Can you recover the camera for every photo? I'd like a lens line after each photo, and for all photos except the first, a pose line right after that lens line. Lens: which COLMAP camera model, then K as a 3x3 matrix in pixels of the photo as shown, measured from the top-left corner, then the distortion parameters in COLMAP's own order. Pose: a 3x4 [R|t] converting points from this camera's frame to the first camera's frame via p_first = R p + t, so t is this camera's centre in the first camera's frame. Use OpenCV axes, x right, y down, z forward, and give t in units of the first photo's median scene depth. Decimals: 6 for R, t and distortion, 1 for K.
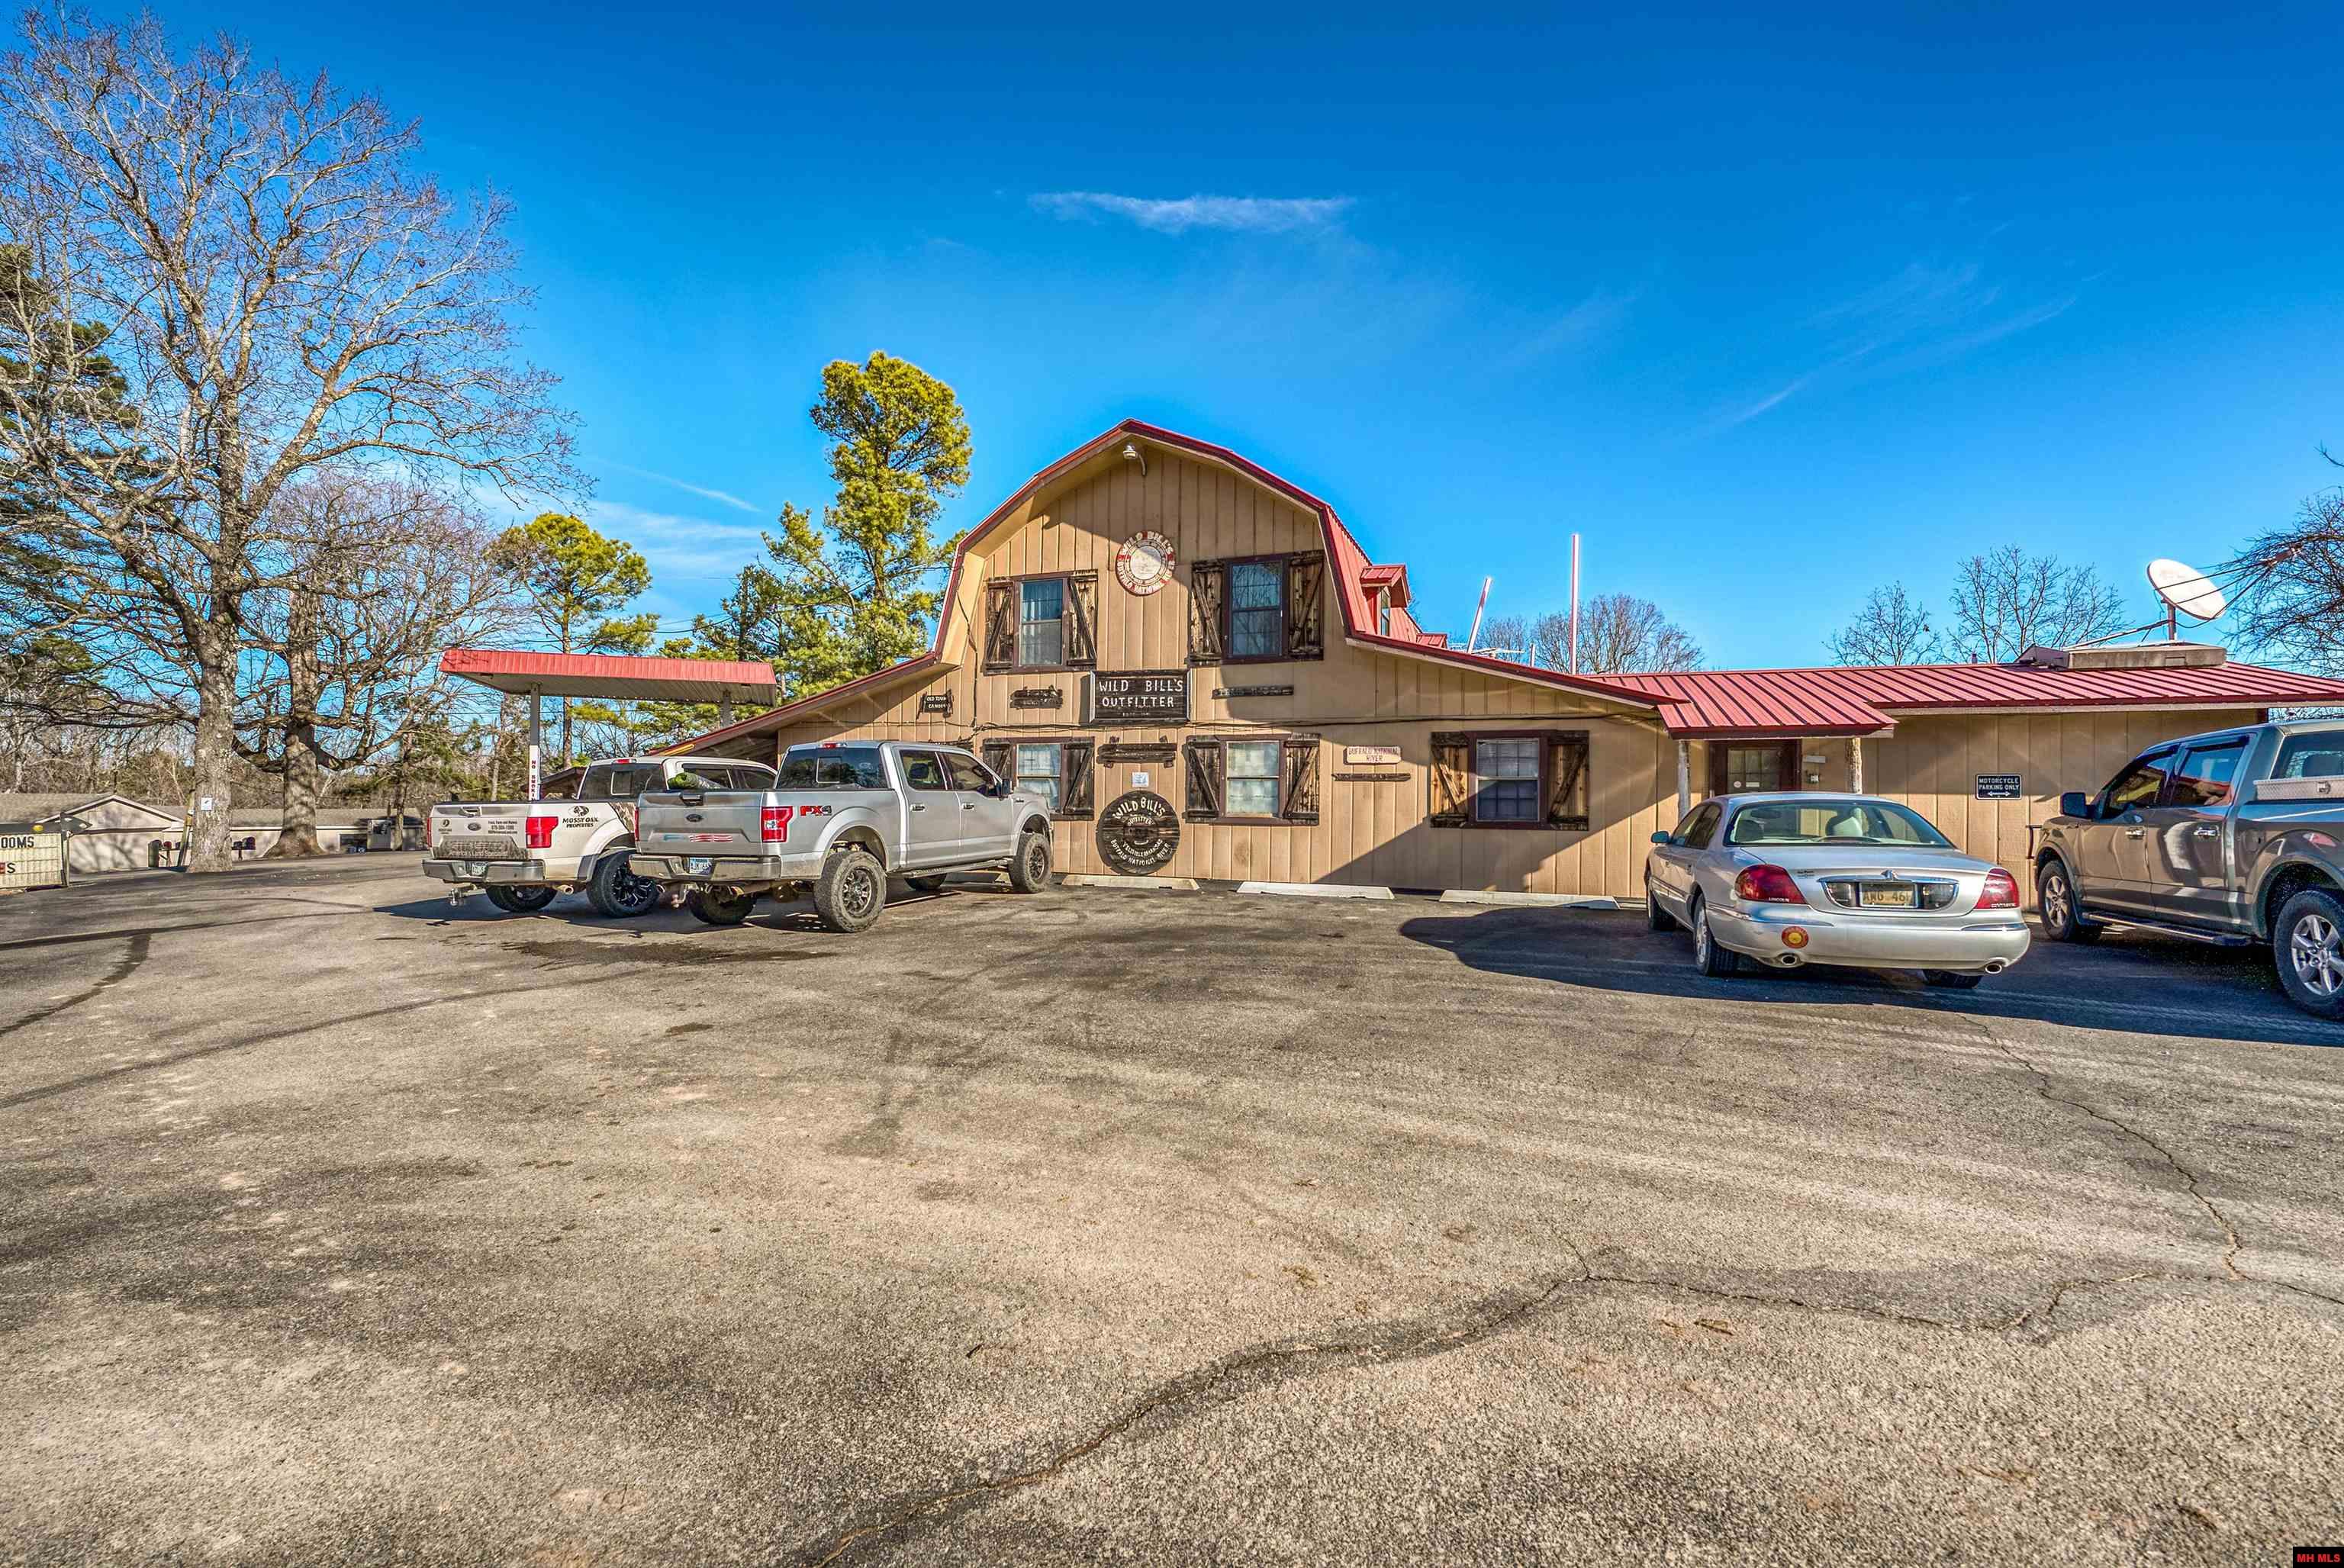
lens RADIAL K [[973.7, 0, 1189.4], [0, 973.7, 780.1], [0, 0, 1]] dist [-0.036561, 0.007603]
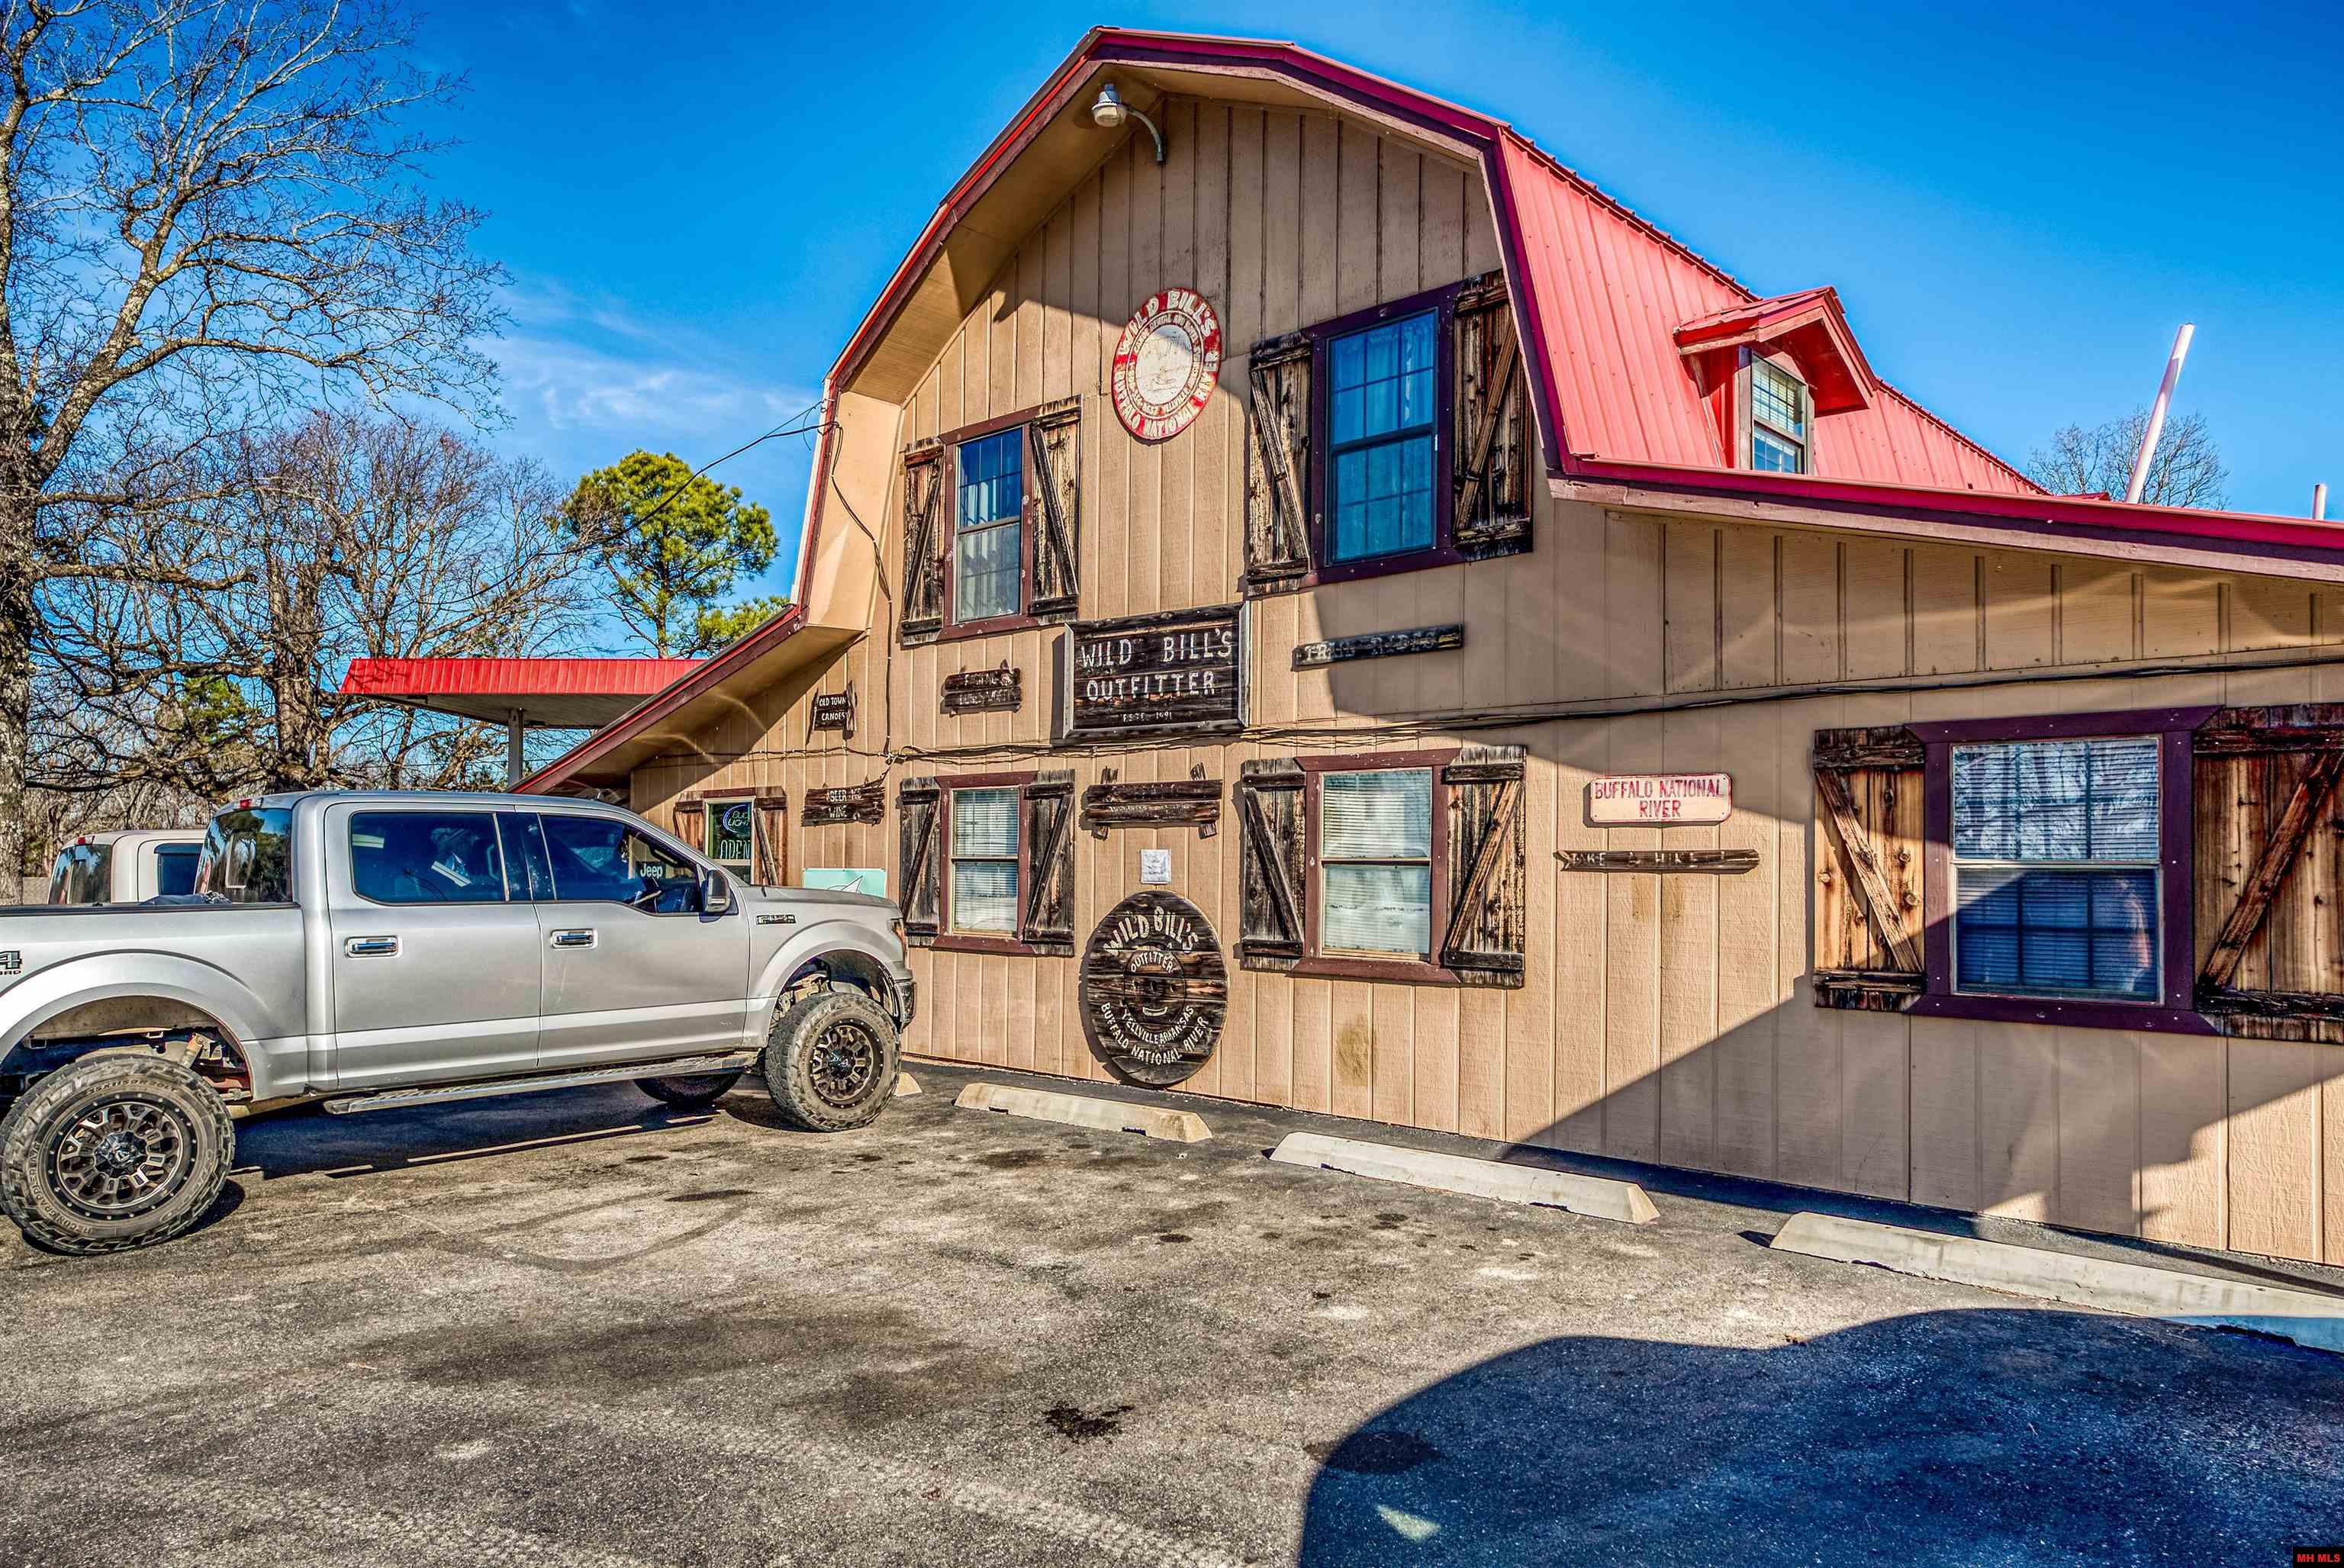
lens RADIAL K [[1579.8, 0, 1172.3], [0, 1579.8, 819.3], [0, 0, 1]] dist [0.044591, -0.038679]
pose [[0.927647, -0.014560, -0.373174, 0.224037], [0.008162, 0.999791, -0.018722, -0.008128], [0.373369, 0.014321, 0.927573, 0.357460]]
